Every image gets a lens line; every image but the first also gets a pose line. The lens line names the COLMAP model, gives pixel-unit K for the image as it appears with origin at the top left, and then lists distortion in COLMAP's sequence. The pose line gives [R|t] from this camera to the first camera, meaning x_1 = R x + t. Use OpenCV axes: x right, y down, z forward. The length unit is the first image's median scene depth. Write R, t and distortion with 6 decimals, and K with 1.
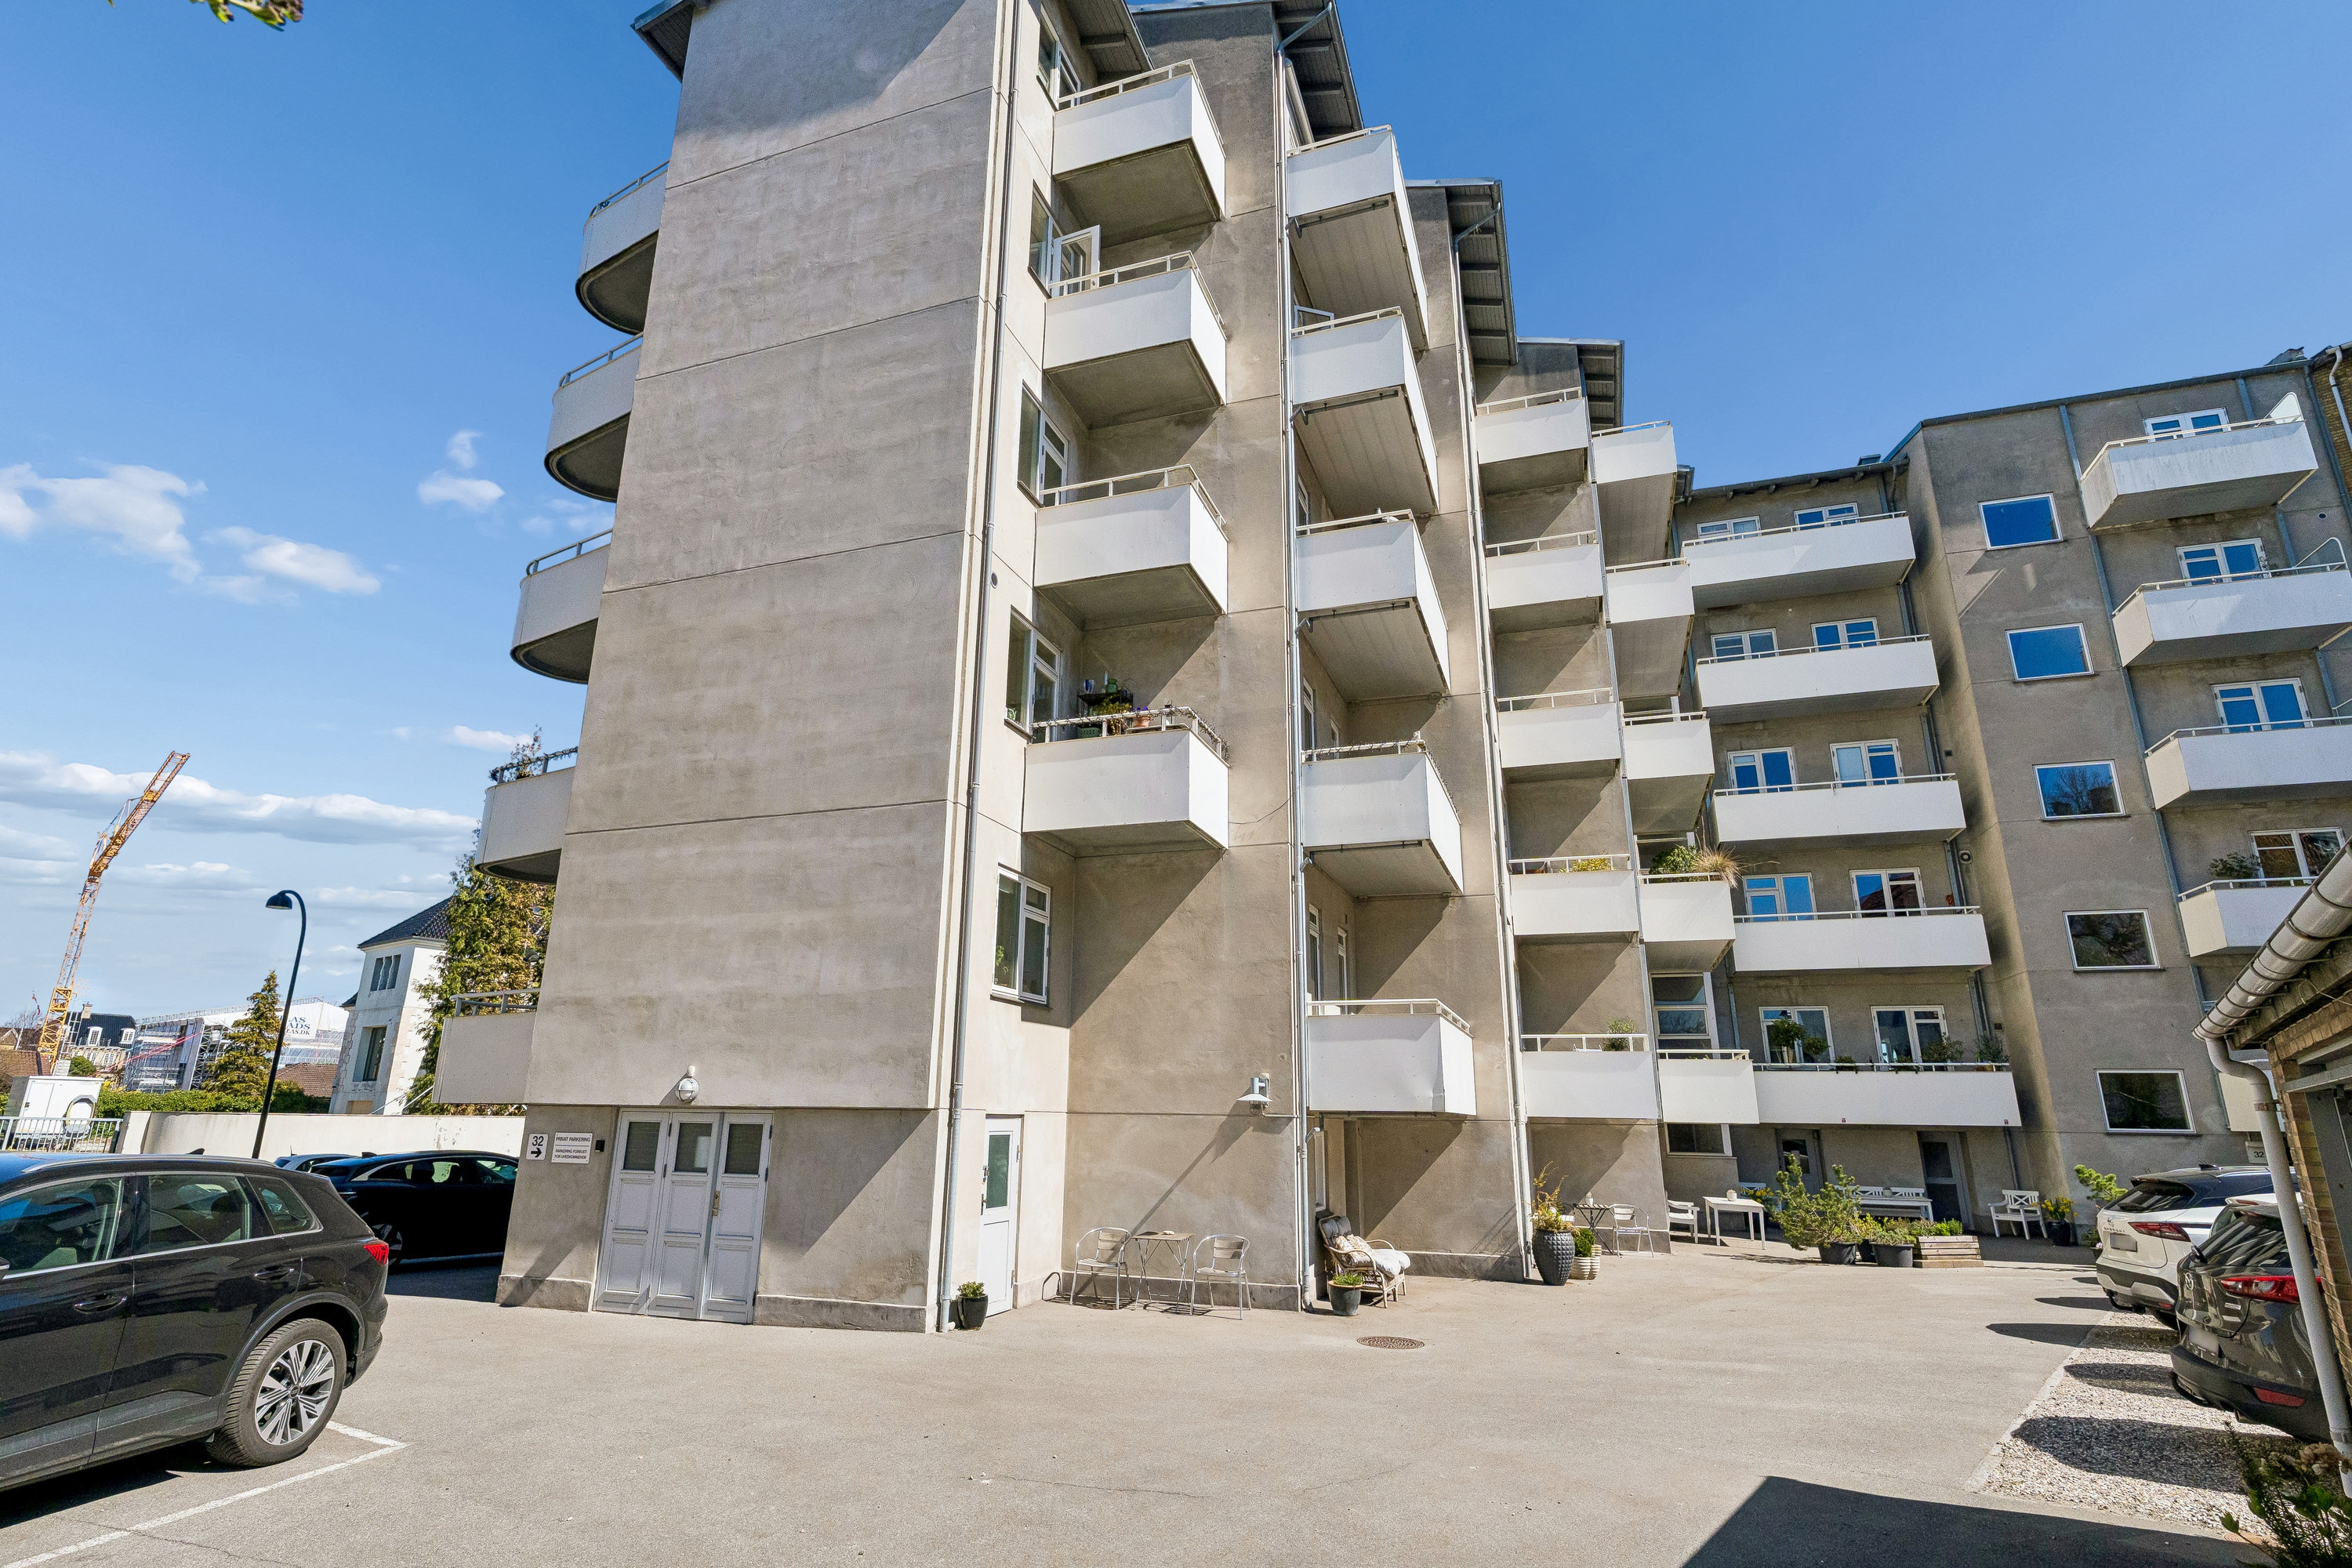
lens RADIAL K [[1170.2, 0, 1138.4], [0, 1170.2, 781.1], [0, 0, 1]] dist [0.000051, -0.000854]
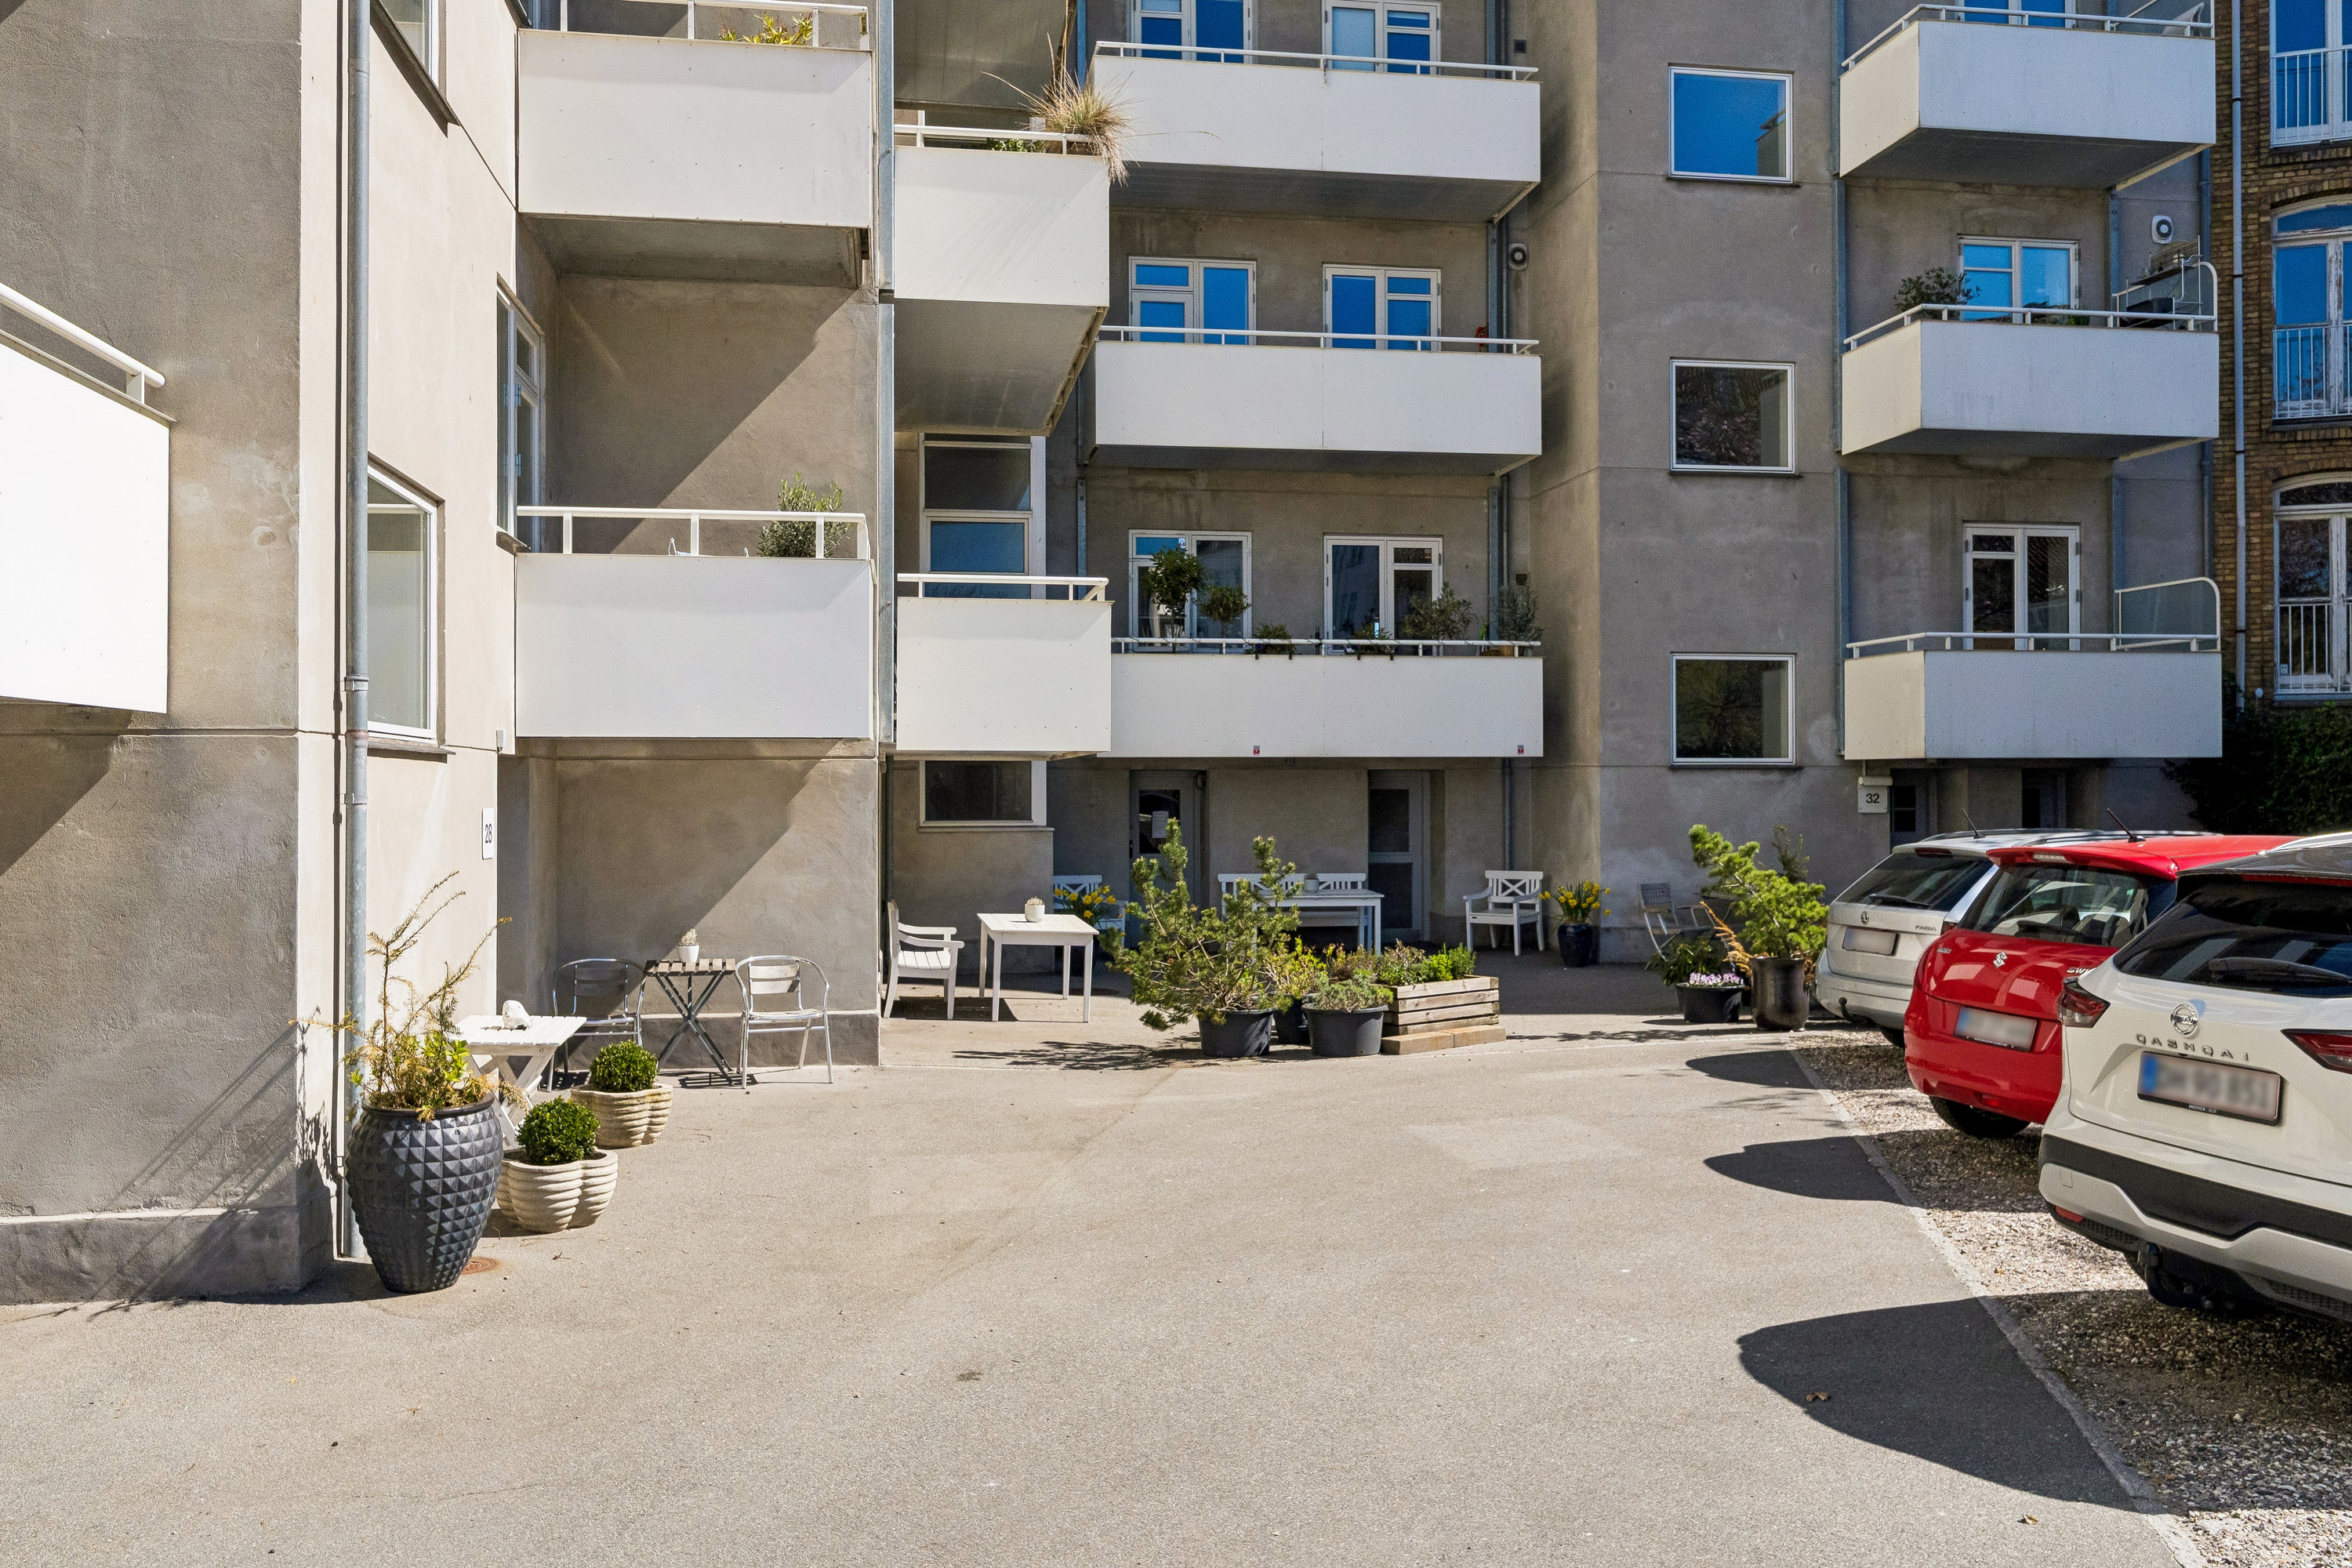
lens RADIAL K [[1814.4, 0, 1176.0], [0, 1814.4, 784.0], [0, 0, 1]] dist [0.002139, -0.000469]
pose [[0.868625, -0.017147, 0.495174, 0.203380], [-0.122842, 0.960745, 0.248756, 0.123609], [-0.480001, -0.276904, 0.832420, 0.394337]]
